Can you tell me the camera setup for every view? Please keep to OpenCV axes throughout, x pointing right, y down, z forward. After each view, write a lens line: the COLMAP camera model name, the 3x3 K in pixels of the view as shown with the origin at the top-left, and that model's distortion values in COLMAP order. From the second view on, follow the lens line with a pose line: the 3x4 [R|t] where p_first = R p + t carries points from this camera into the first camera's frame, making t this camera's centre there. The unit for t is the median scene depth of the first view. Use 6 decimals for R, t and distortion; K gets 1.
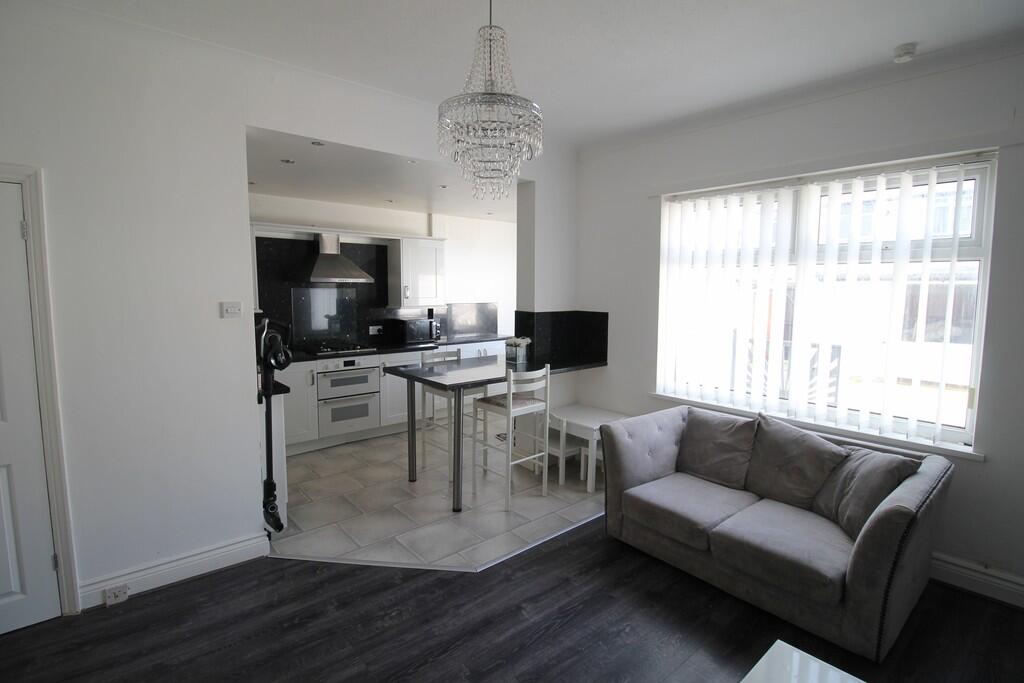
lens RADIAL K [[477.6, 0, 511.4], [0, 477.6, 334.4], [0, 0, 1]] dist [-0.013258, -0.000190]
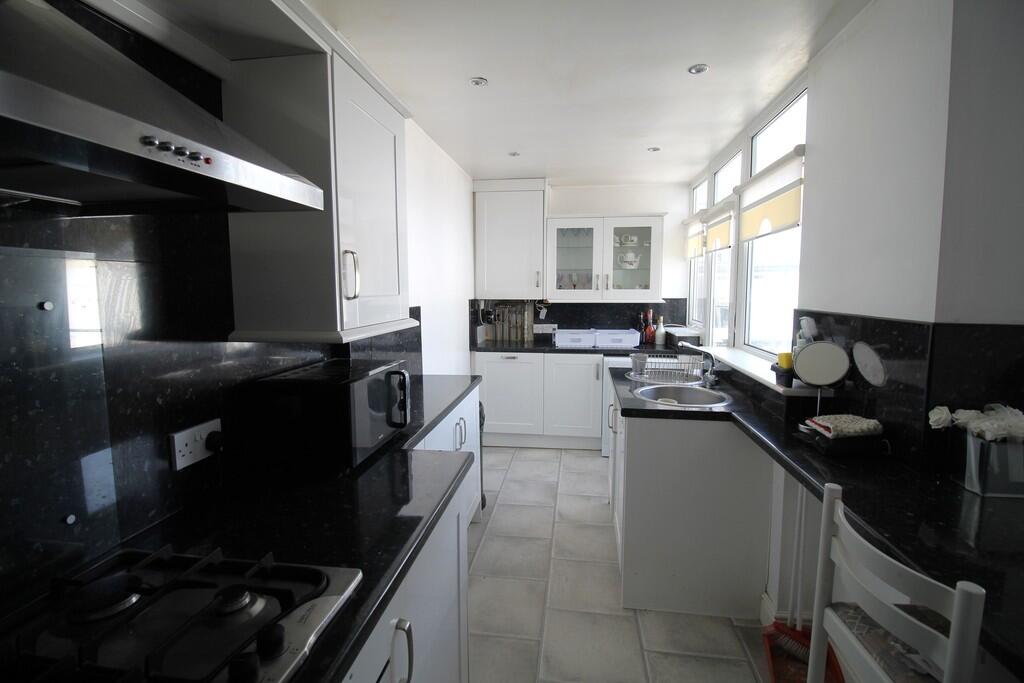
lens RADIAL K [[477.6, 0, 511.4], [0, 477.6, 335.9], [0, 0, 1]] dist [-0.013258, -0.000190]
pose [[0.761485, -0.077140, 0.643576, -0.348394], [0.075190, 0.996703, 0.030502, -0.061639], [-0.643807, 0.025164, 0.764774, 0.816149]]
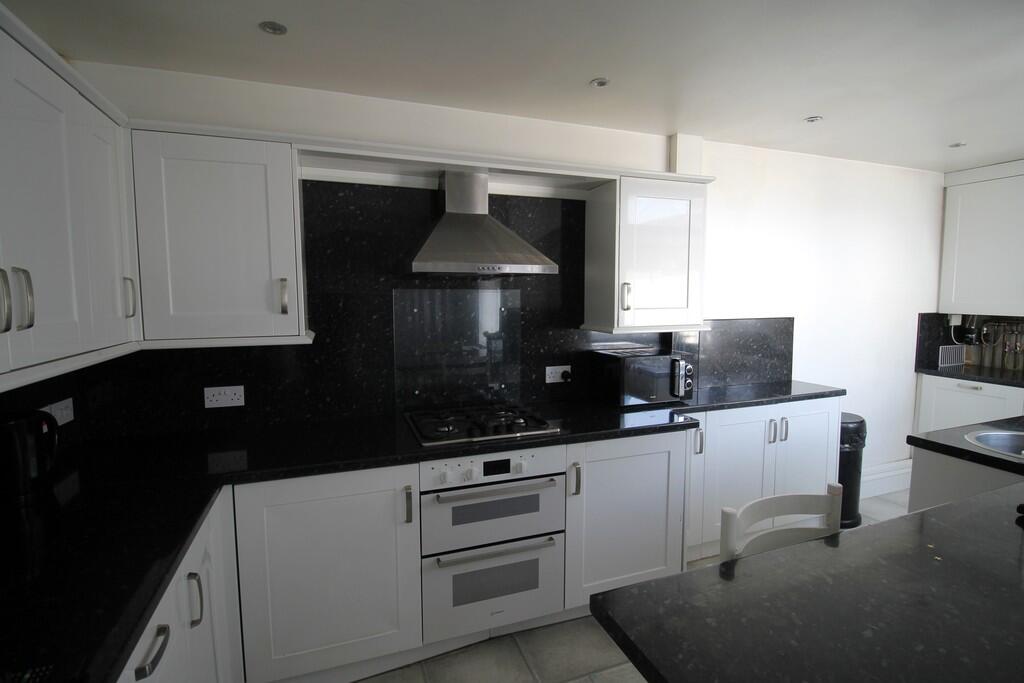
lens RADIAL K [[477.6, 0, 510.4], [0, 477.6, 340.3], [0, 0, 1]] dist [-0.013258, -0.000190]
pose [[0.934492, 0.025547, -0.355066, -0.175823], [-0.026076, 0.999655, 0.003298, -0.048981], [0.355028, 0.006177, 0.934835, 0.587025]]
